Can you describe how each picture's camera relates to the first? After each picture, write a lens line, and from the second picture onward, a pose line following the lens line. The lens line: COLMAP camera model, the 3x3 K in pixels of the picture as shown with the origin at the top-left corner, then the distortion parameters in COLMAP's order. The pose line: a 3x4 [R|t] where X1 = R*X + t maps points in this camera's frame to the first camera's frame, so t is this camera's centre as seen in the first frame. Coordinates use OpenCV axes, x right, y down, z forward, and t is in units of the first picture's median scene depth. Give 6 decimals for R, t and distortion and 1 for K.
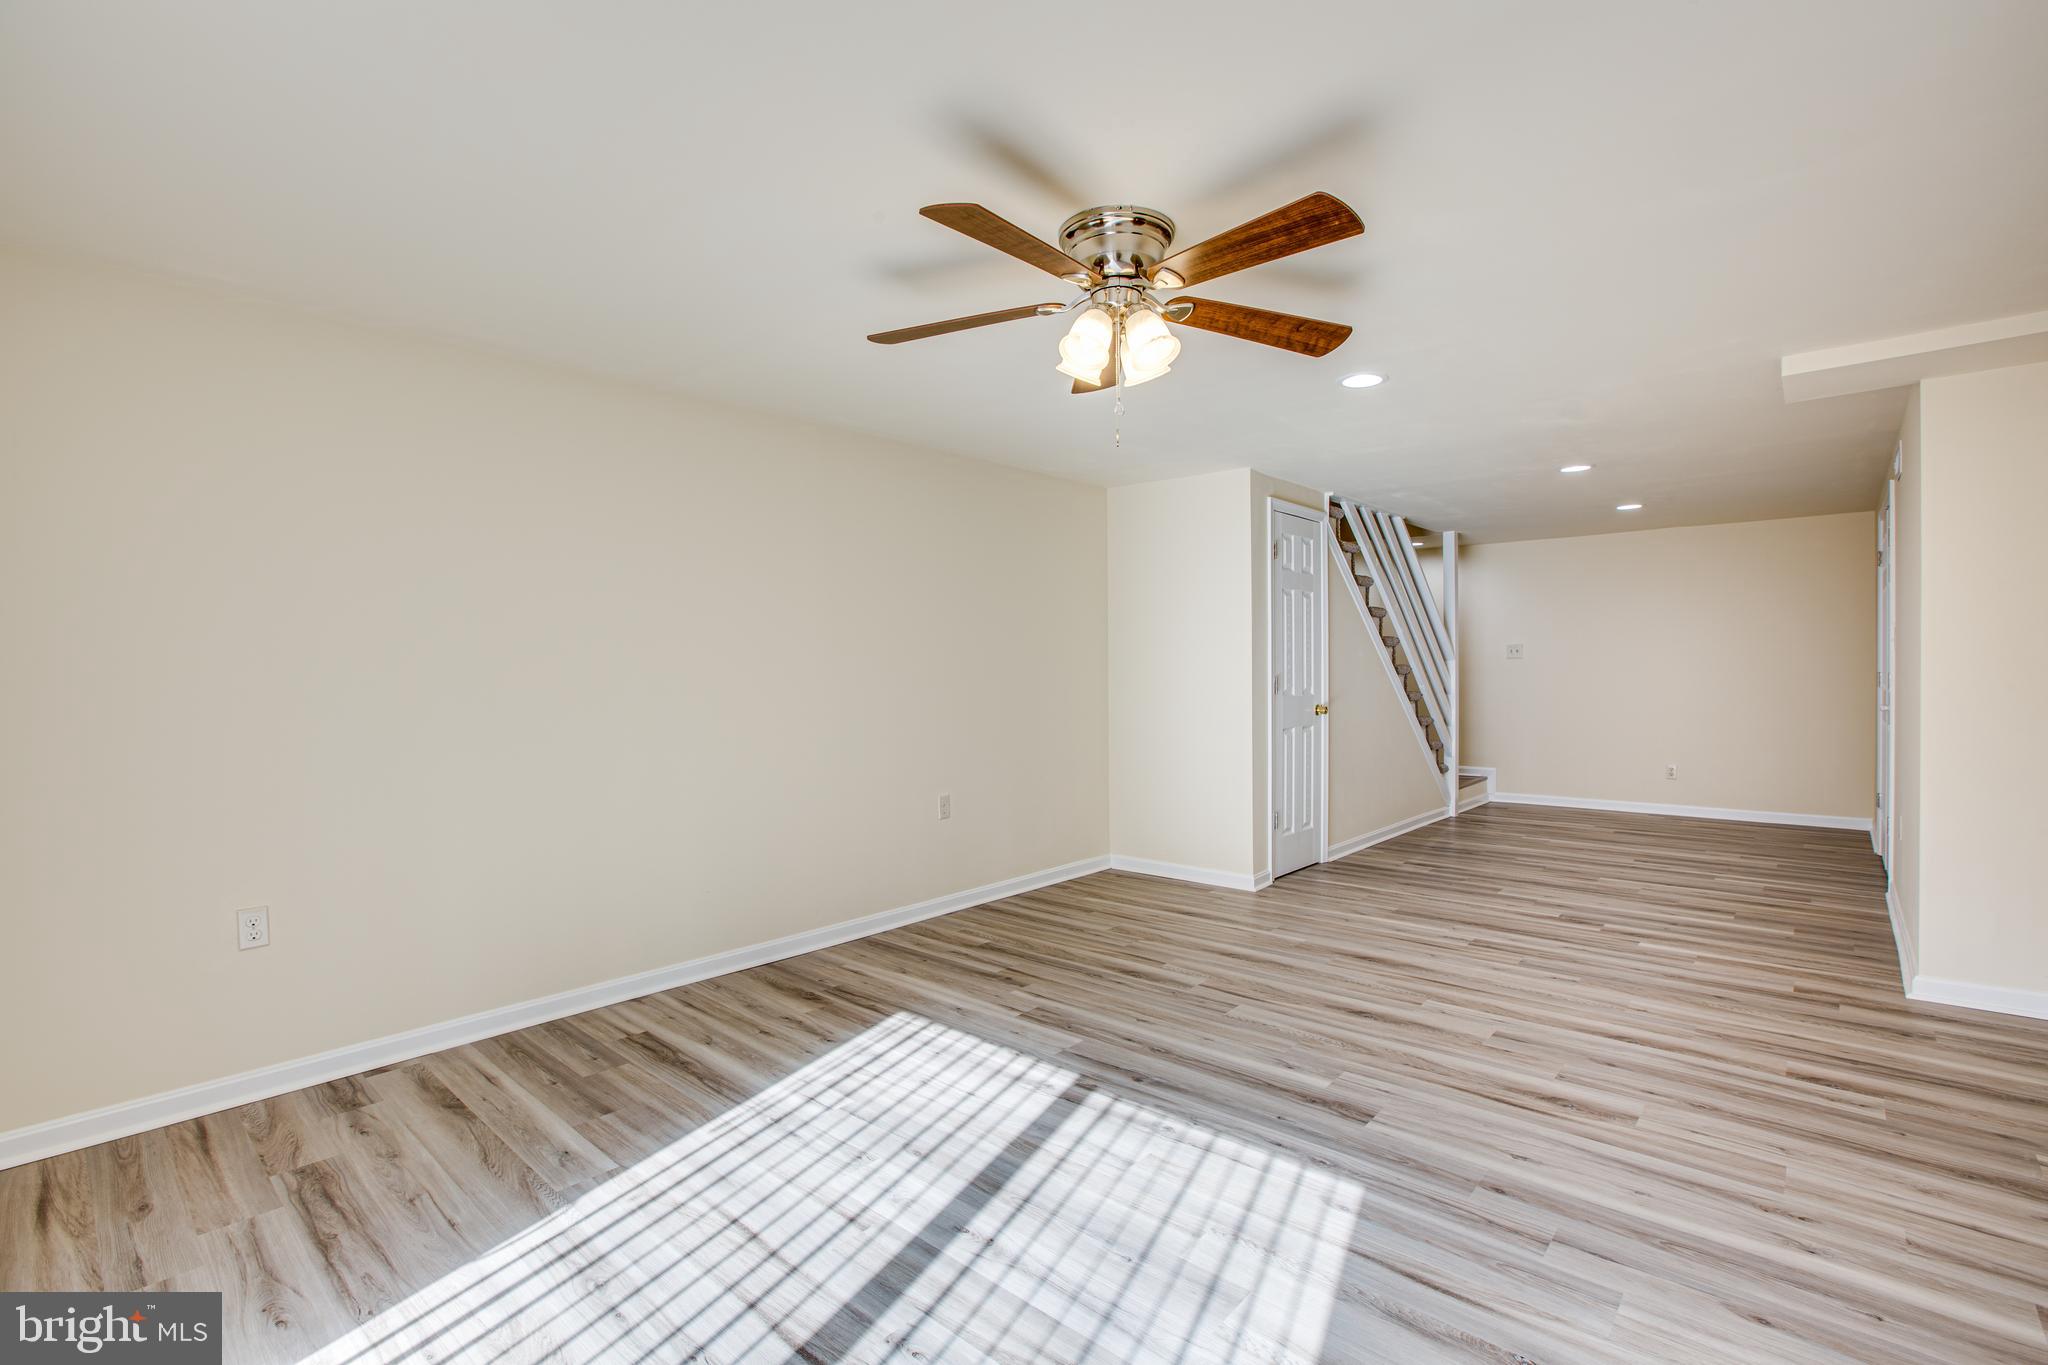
lens RADIAL K [[933.5, 0, 1019.7], [0, 933.5, 678.9], [0, 0, 1]] dist [-0.062204, 0.023158]
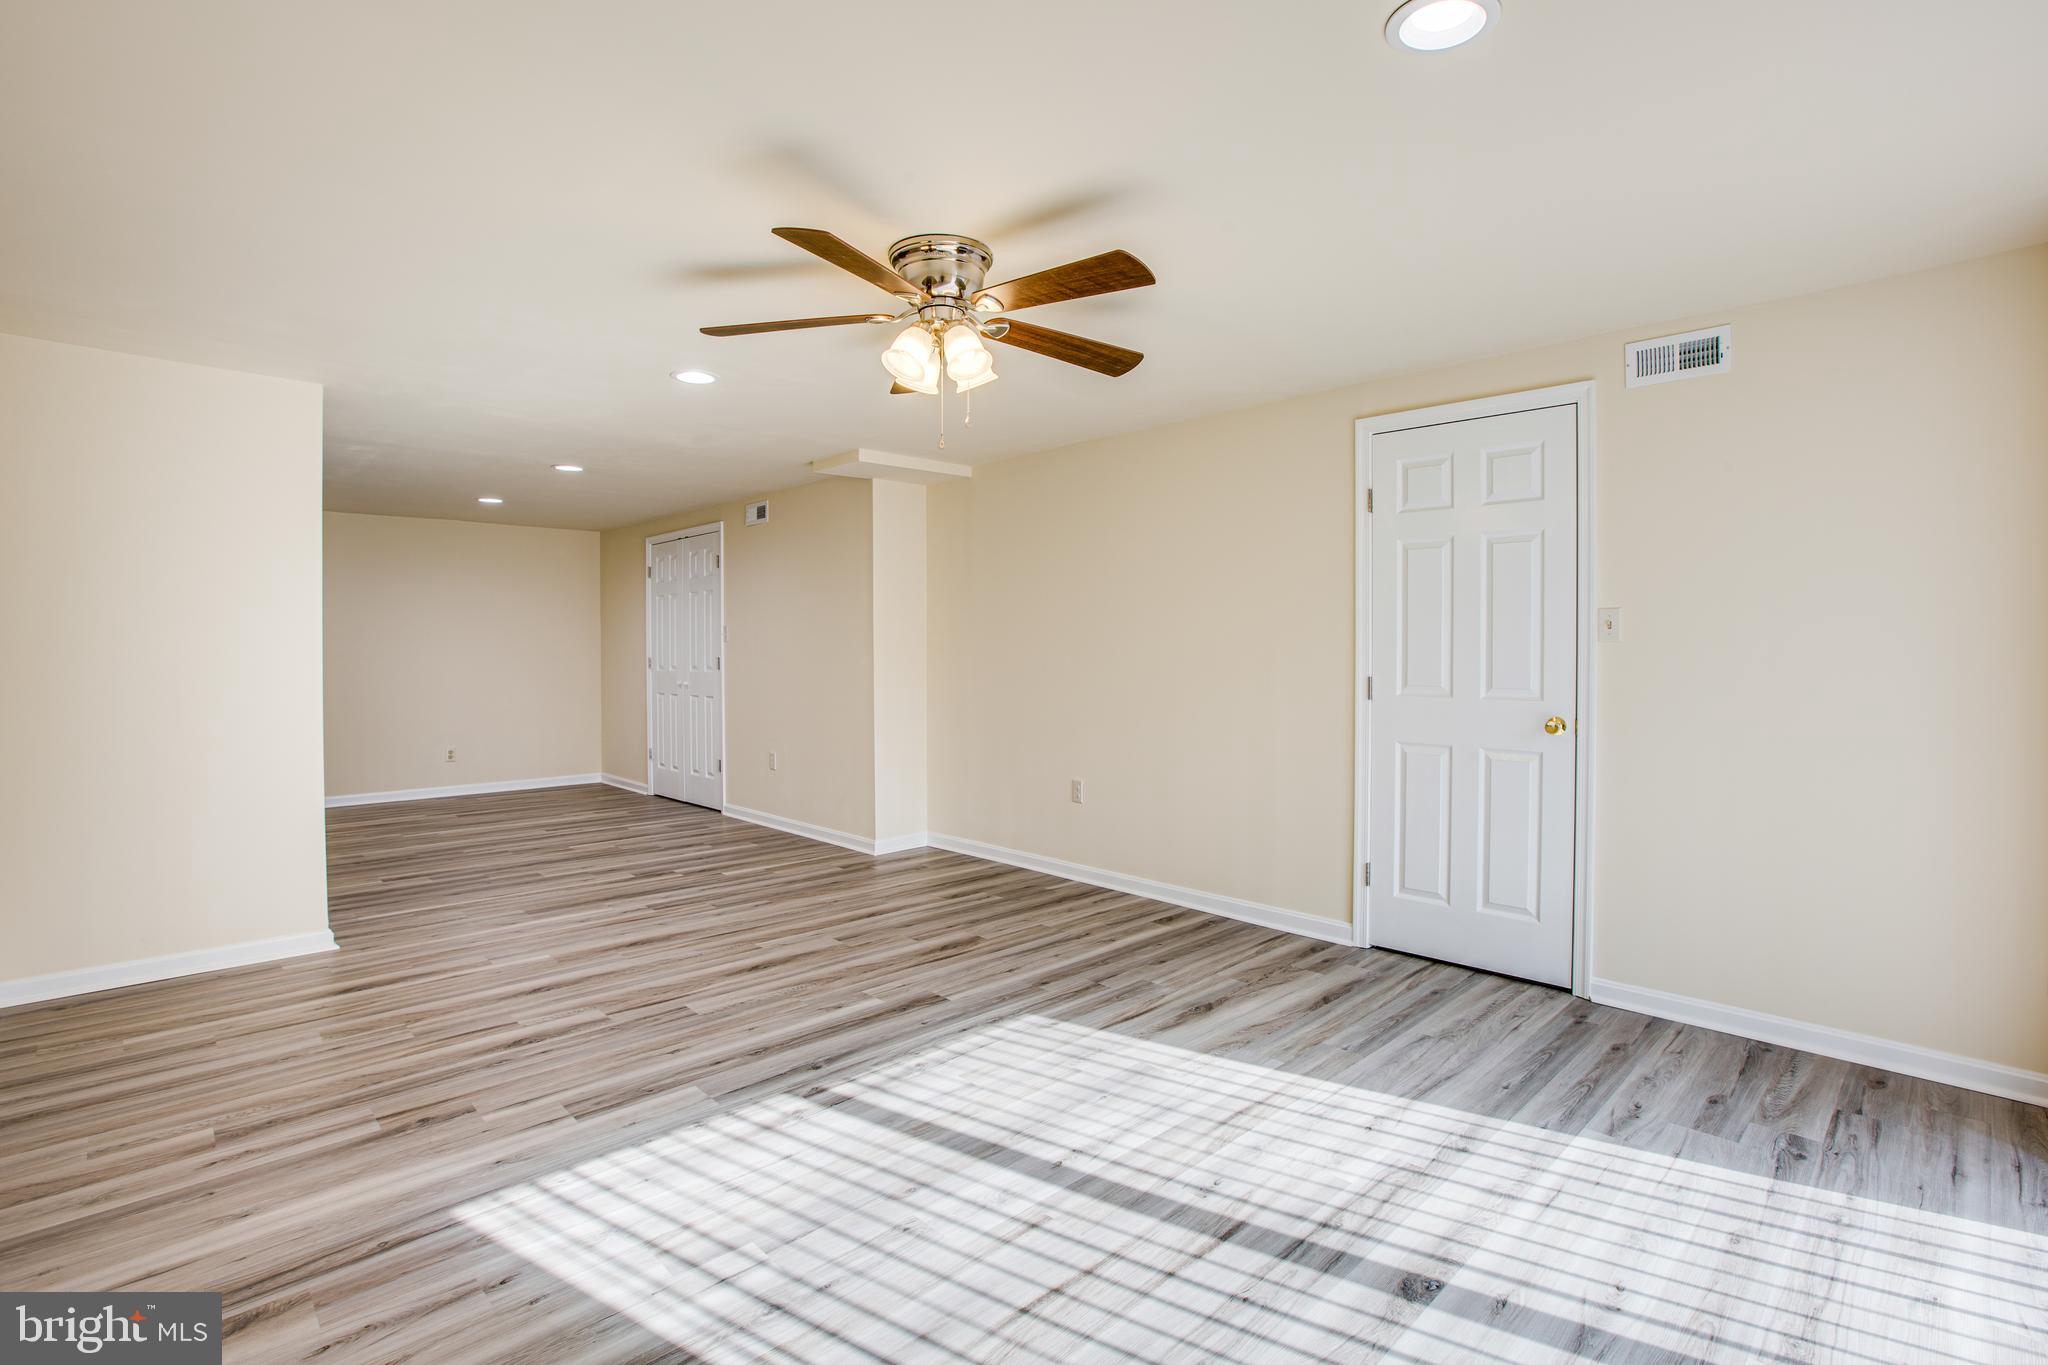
lens RADIAL K [[933.5, 0, 1019.7], [0, 933.5, 678.9], [0, 0, 1]] dist [-0.062204, 0.023158]
pose [[0.082862, -0.023161, 0.996292, -0.895244], [0.011232, 0.999688, 0.022306, -0.014959], [-0.996498, 0.009342, 0.083096, 0.719815]]
